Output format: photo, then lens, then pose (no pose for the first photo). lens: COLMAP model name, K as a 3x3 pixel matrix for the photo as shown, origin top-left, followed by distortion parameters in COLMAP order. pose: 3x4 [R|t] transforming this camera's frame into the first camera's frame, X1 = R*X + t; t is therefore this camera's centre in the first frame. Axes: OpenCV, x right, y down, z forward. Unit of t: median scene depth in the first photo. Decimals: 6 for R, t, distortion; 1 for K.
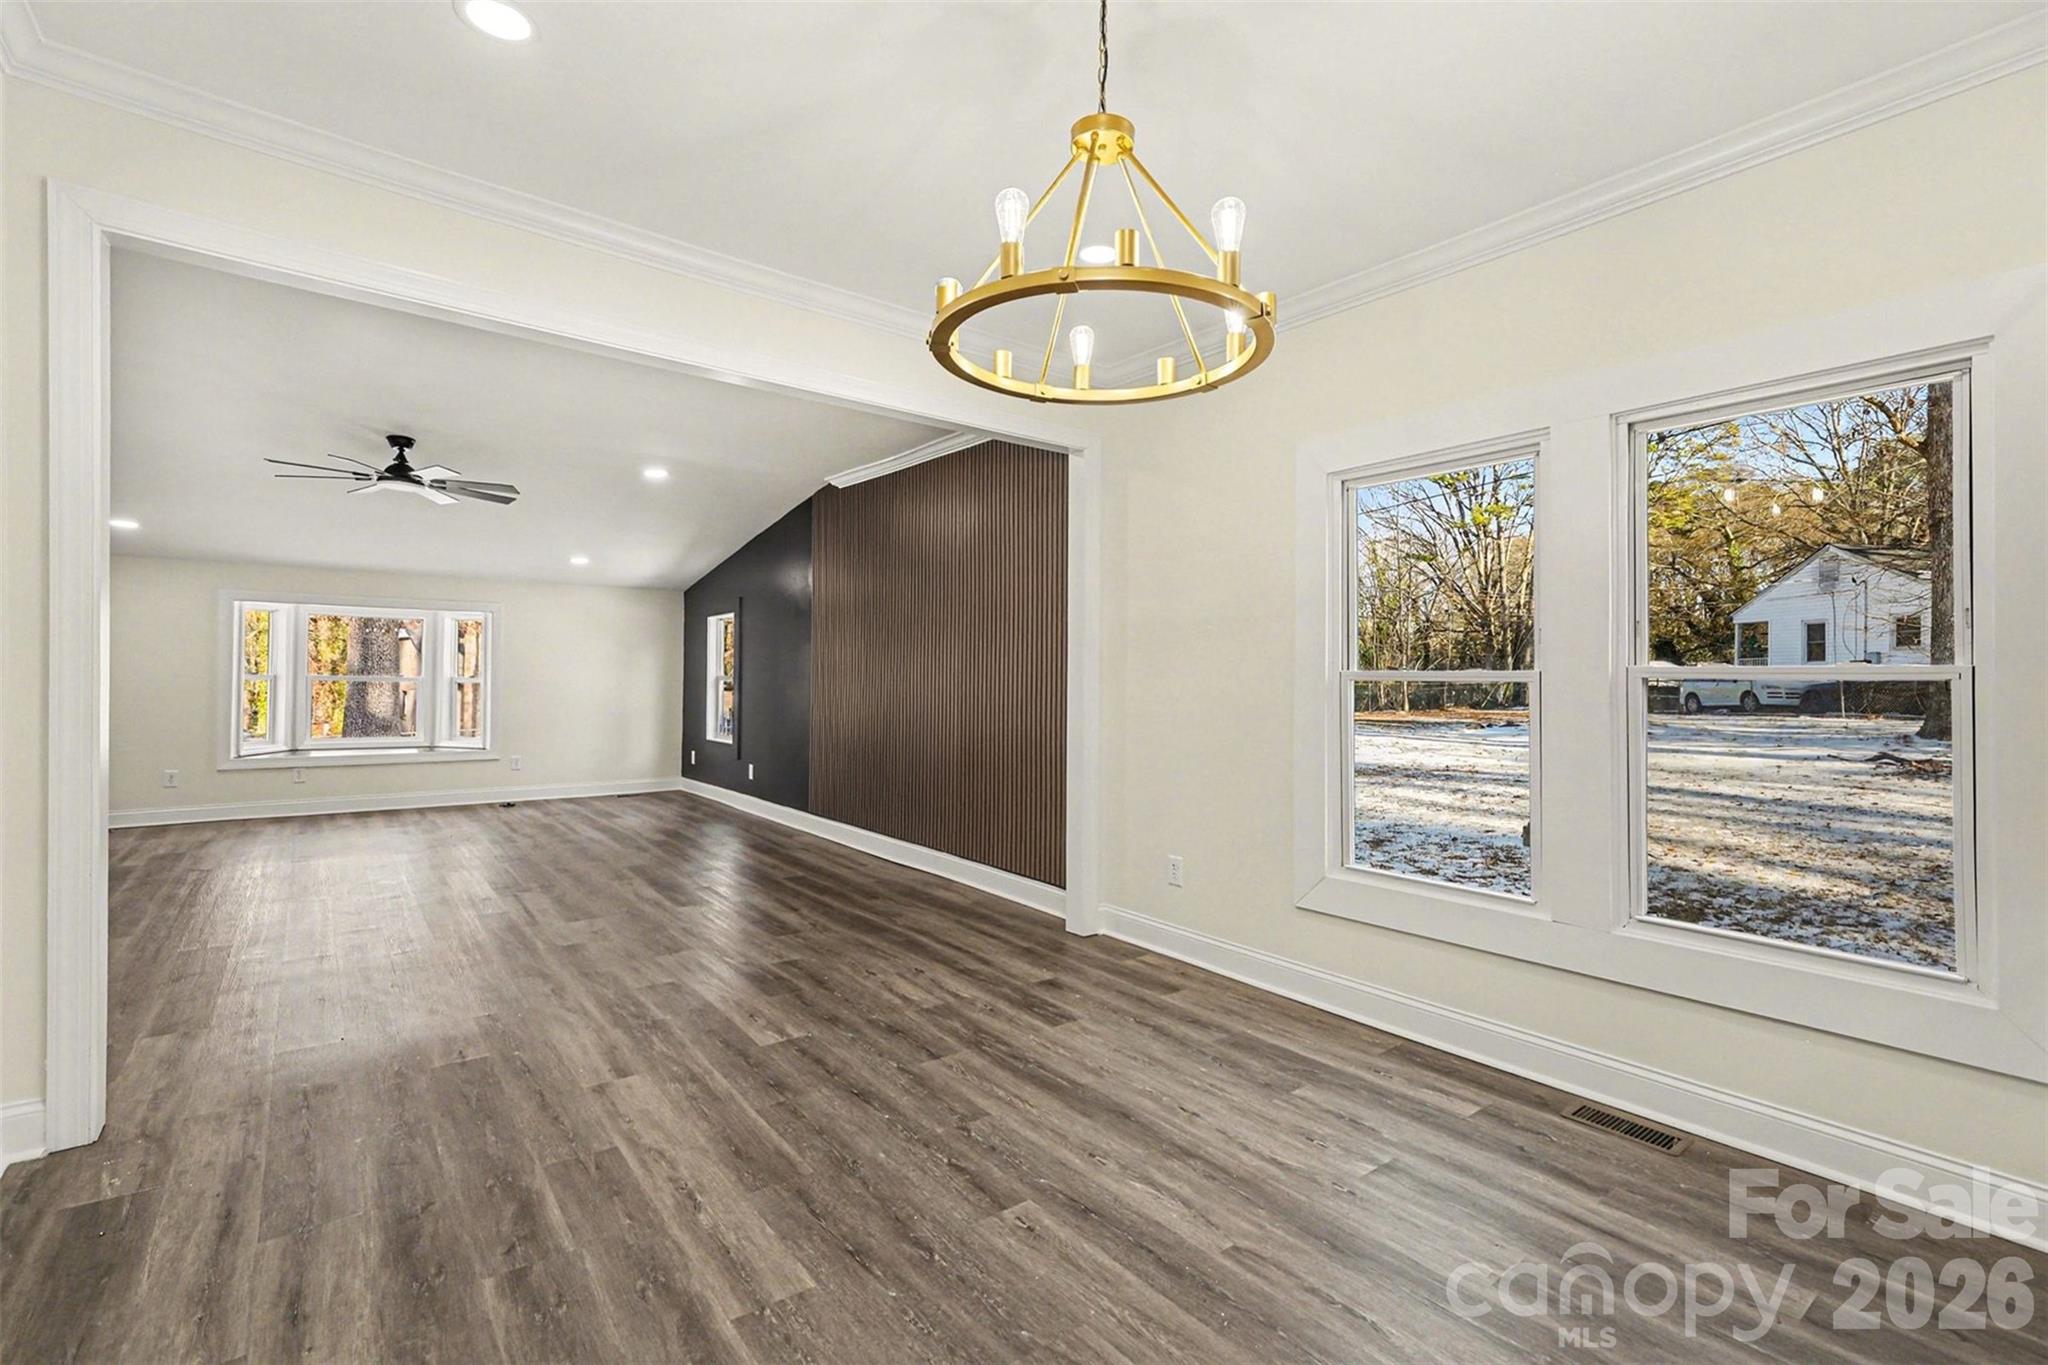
lens RADIAL K [[943.0, 0, 1022.4], [0, 943.0, 666.4], [0, 0, 1]] dist [0.004442, -0.000342]
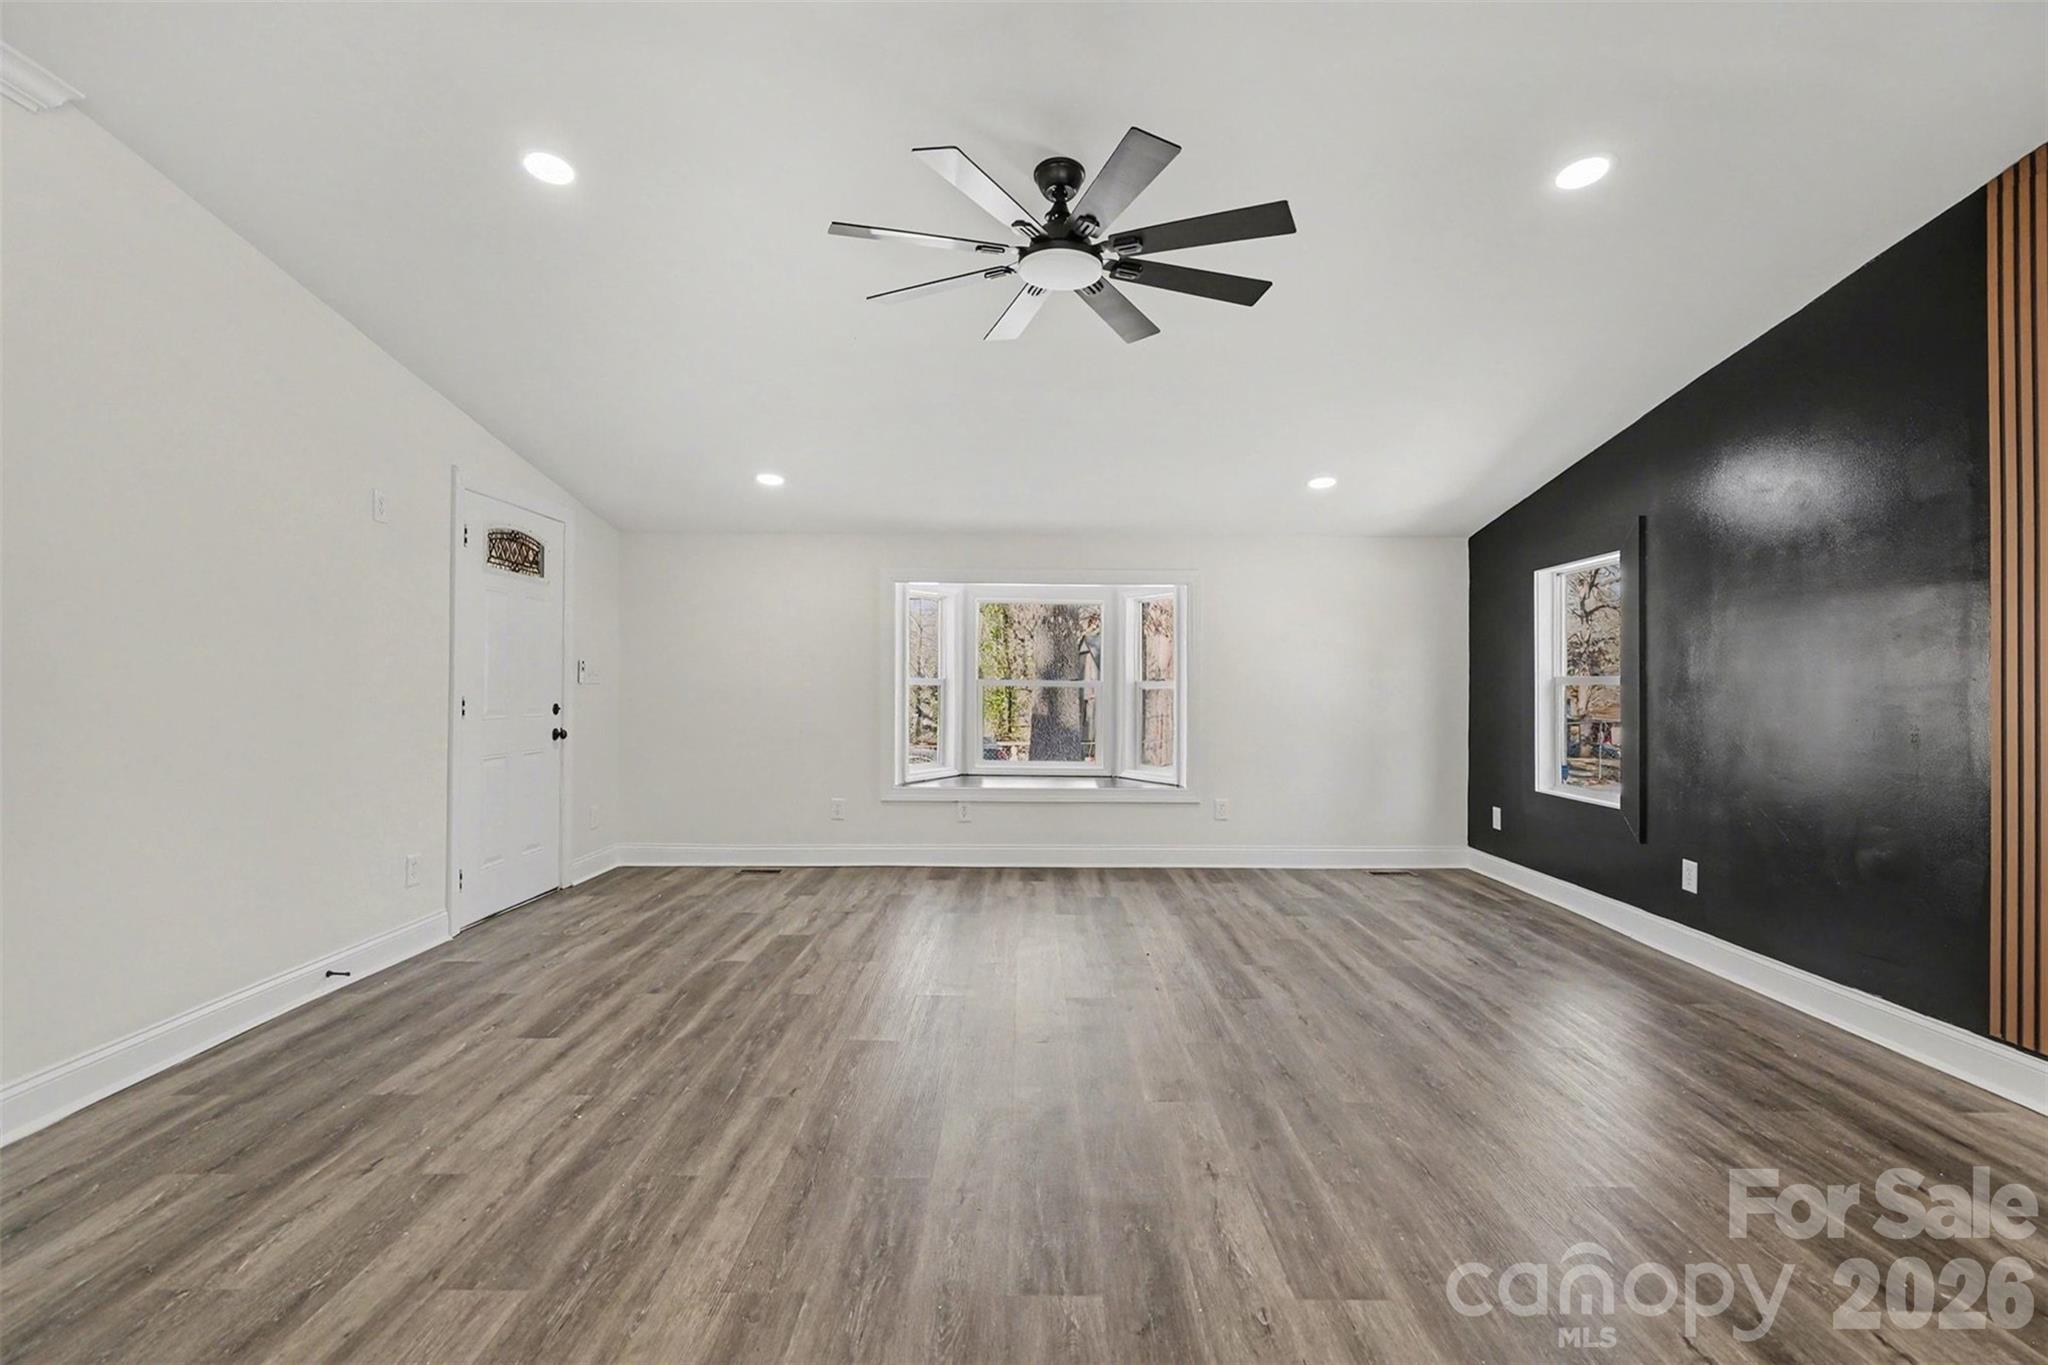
lens RADIAL K [[943.0, 0, 1027.0], [0, 943.0, 681.7], [0, 0, 1]] dist [0.004442, -0.000342]
pose [[0.798550, -0.004420, -0.601913, -0.253432], [0.008107, 0.999961, 0.003412, 0.008878], [0.601874, -0.007604, 0.798555, 0.399272]]
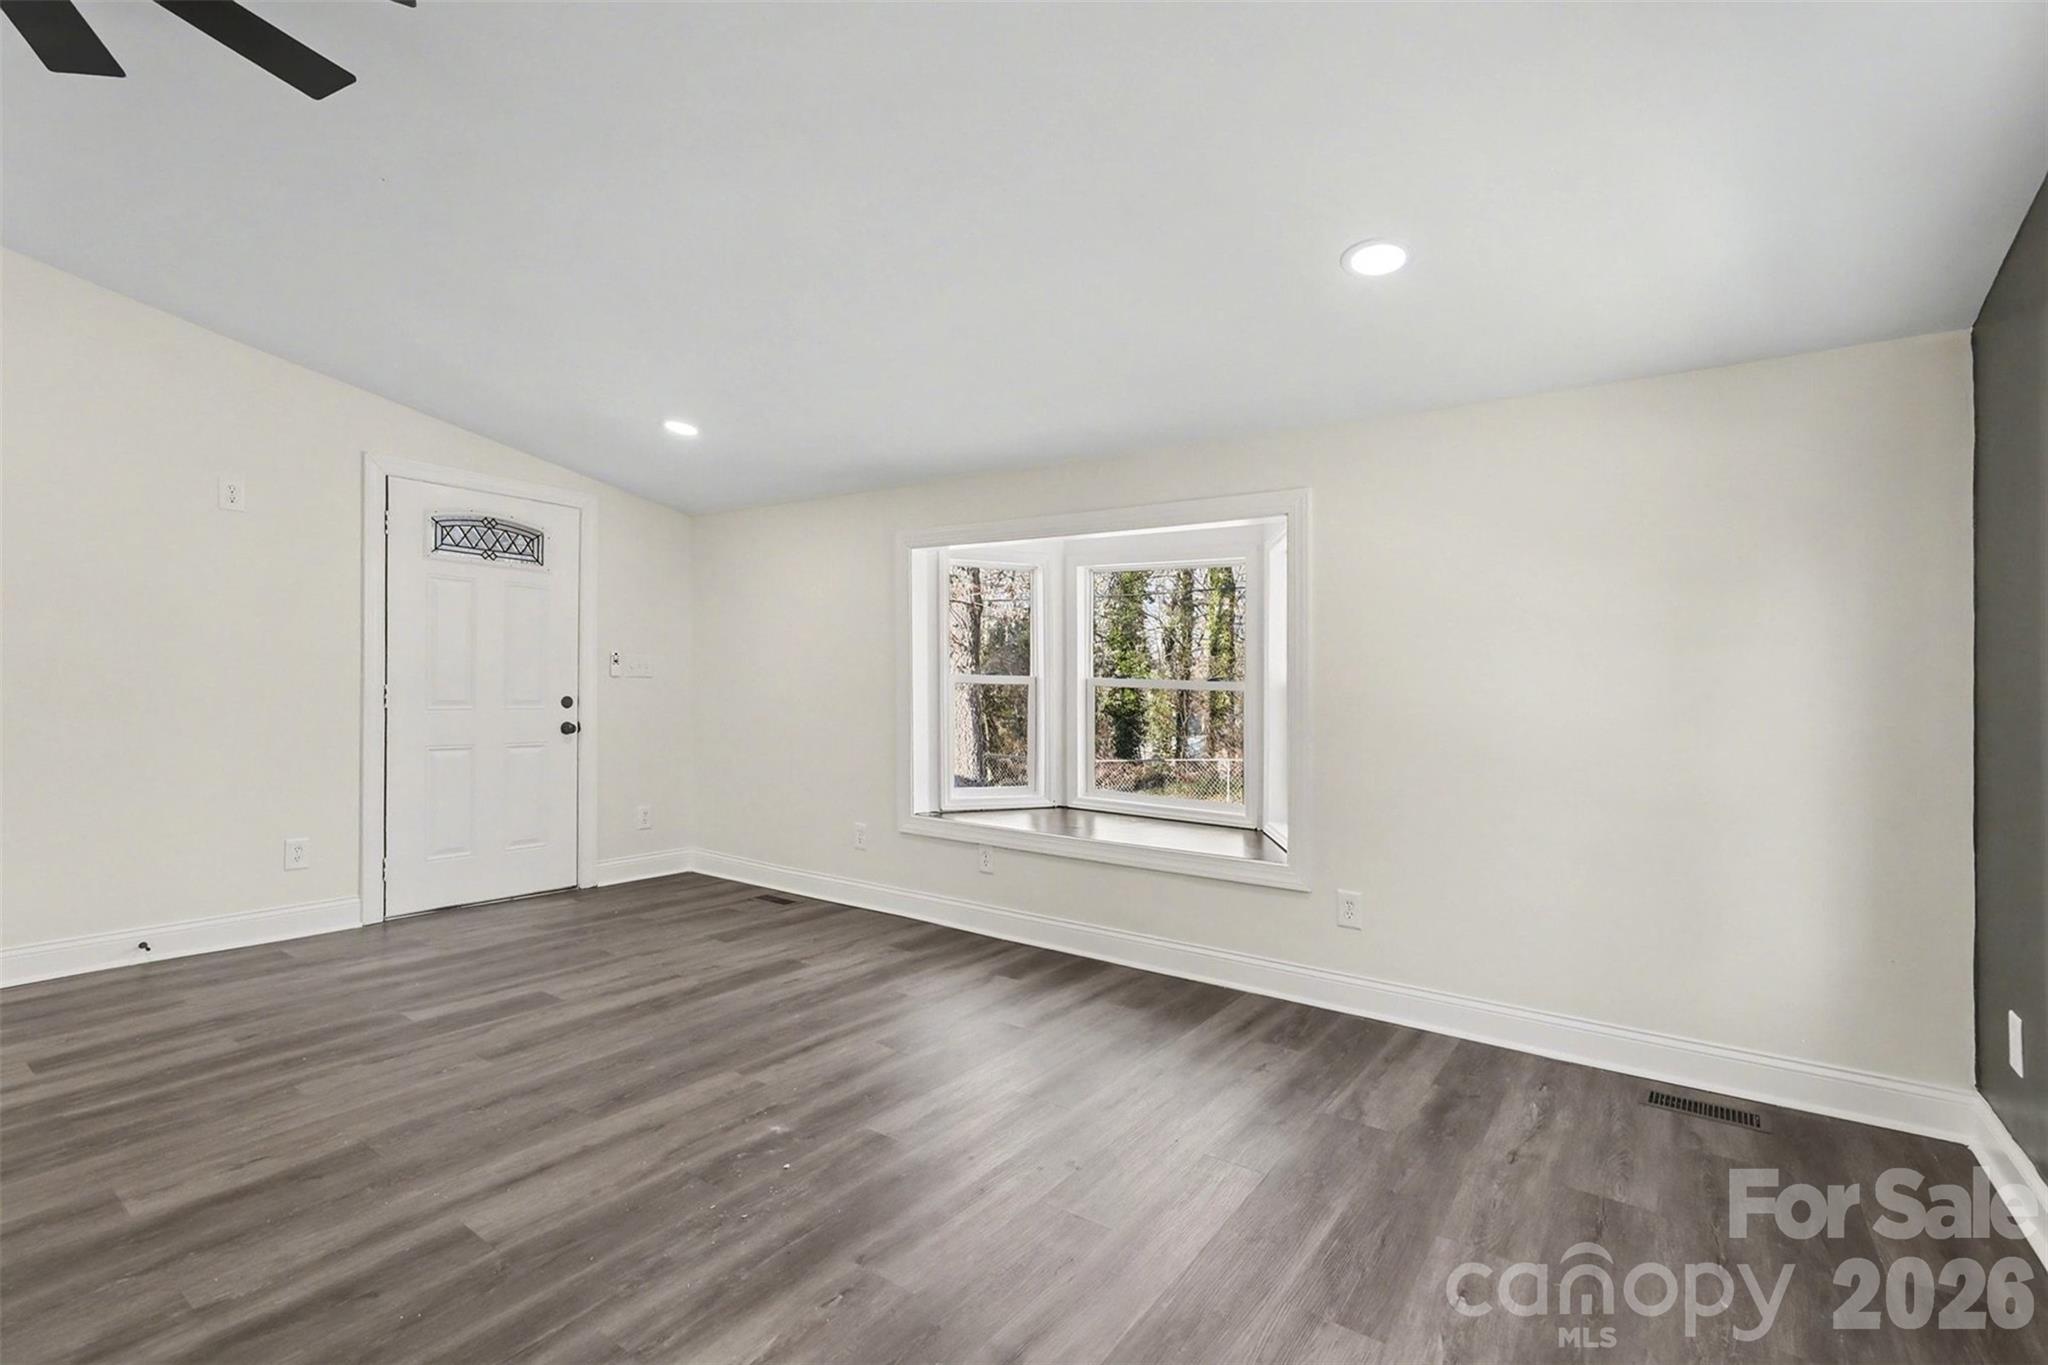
lens RADIAL K [[943.0, 0, 1006.6], [0, 943.0, 681.3], [0, 0, 1]] dist [0.004442, -0.000342]
pose [[0.289304, -0.007033, -0.957212, -0.225661], [-0.005013, 0.999948, -0.008862, 0.016697], [0.957224, 0.007362, 0.289253, 0.781343]]
